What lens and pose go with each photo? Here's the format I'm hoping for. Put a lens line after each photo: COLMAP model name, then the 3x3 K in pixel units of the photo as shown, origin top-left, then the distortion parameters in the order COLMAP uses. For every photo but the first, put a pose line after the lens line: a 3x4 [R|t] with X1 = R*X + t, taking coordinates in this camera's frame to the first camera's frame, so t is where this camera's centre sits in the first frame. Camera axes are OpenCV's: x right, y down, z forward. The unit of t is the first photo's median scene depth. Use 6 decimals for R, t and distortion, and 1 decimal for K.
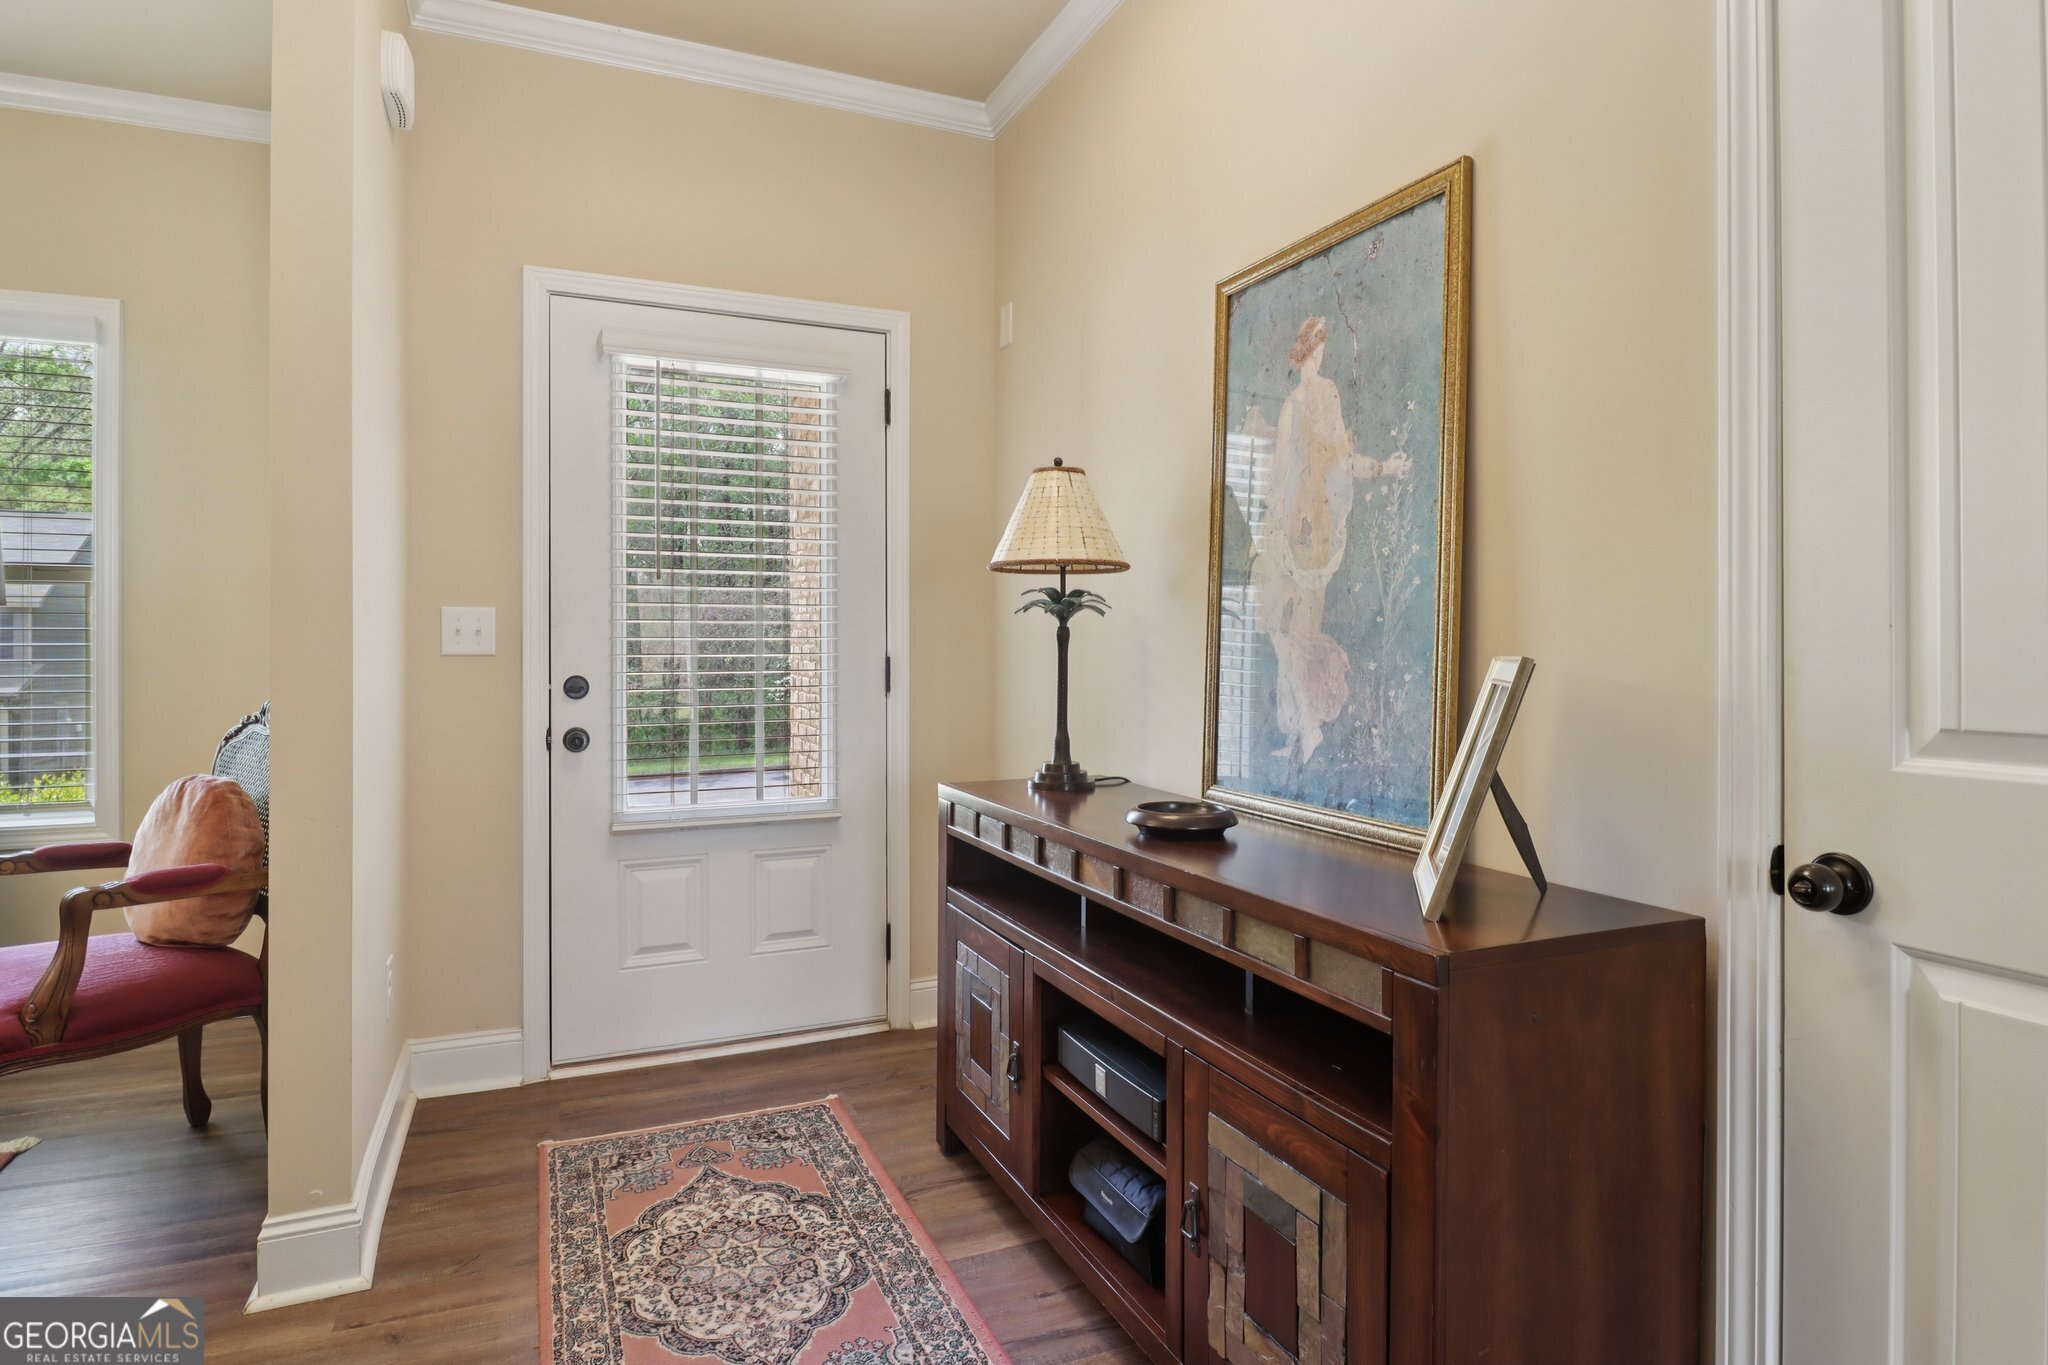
lens RADIAL K [[1134.8, 0, 1022.9], [0, 1134.8, 669.2], [0, 0, 1]] dist [-0.001354, -0.000053]
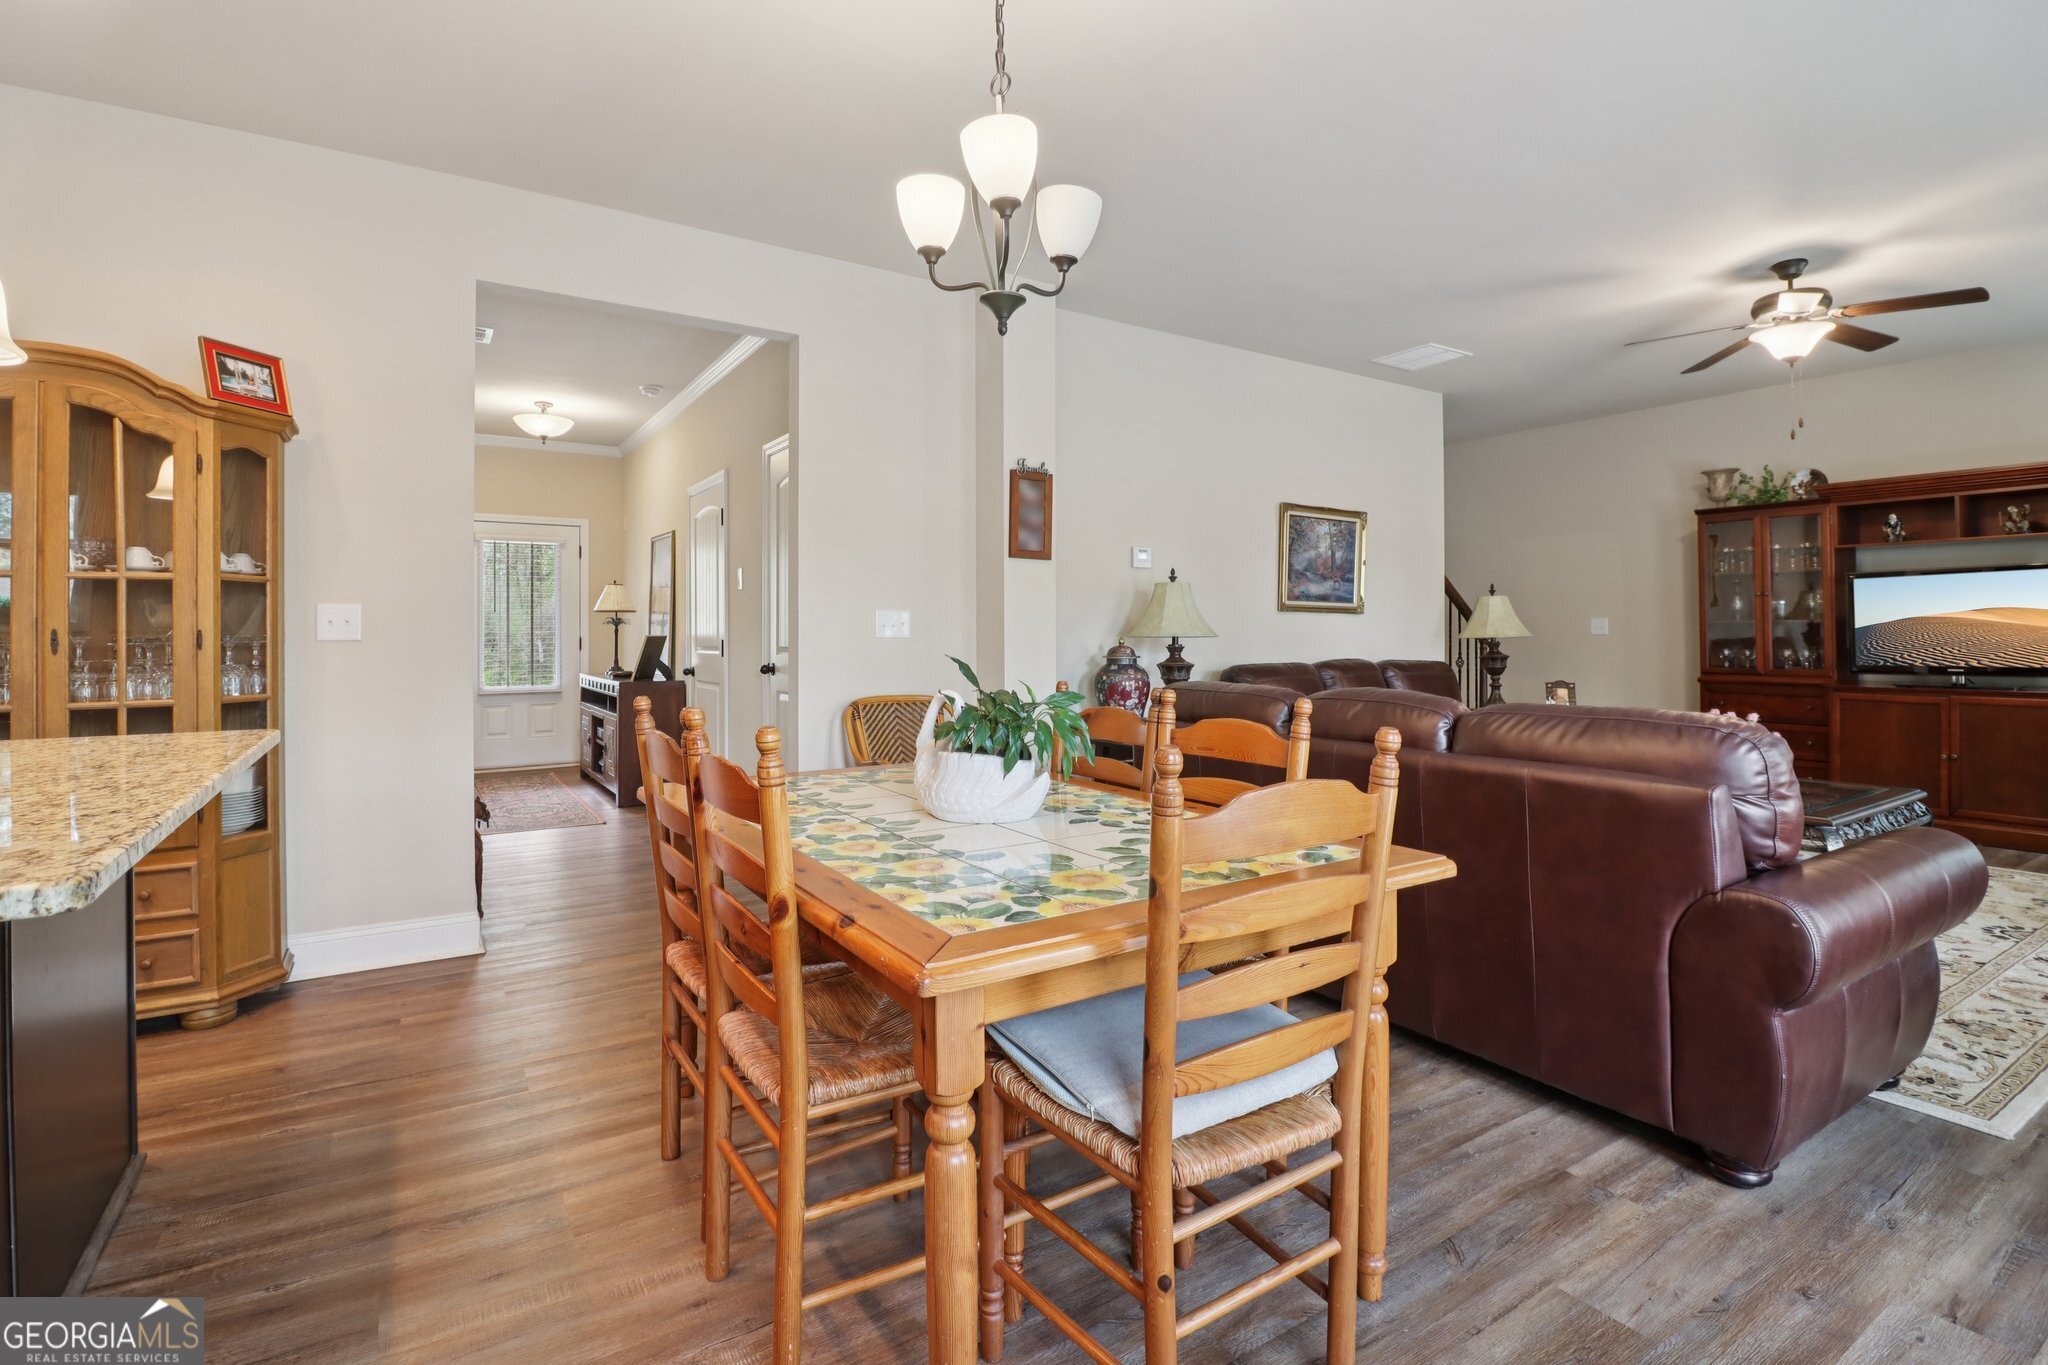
lens RADIAL K [[956.4, 0, 1020.1], [0, 956.4, 626.9], [0, 0, 1]] dist [-0.002747, -0.011182]
pose [[0.985352, -0.002196, 0.170520, 0.657970], [0.004480, 0.999905, -0.013010, 0.001462], [-0.170475, 0.013583, 0.985268, -1.844786]]
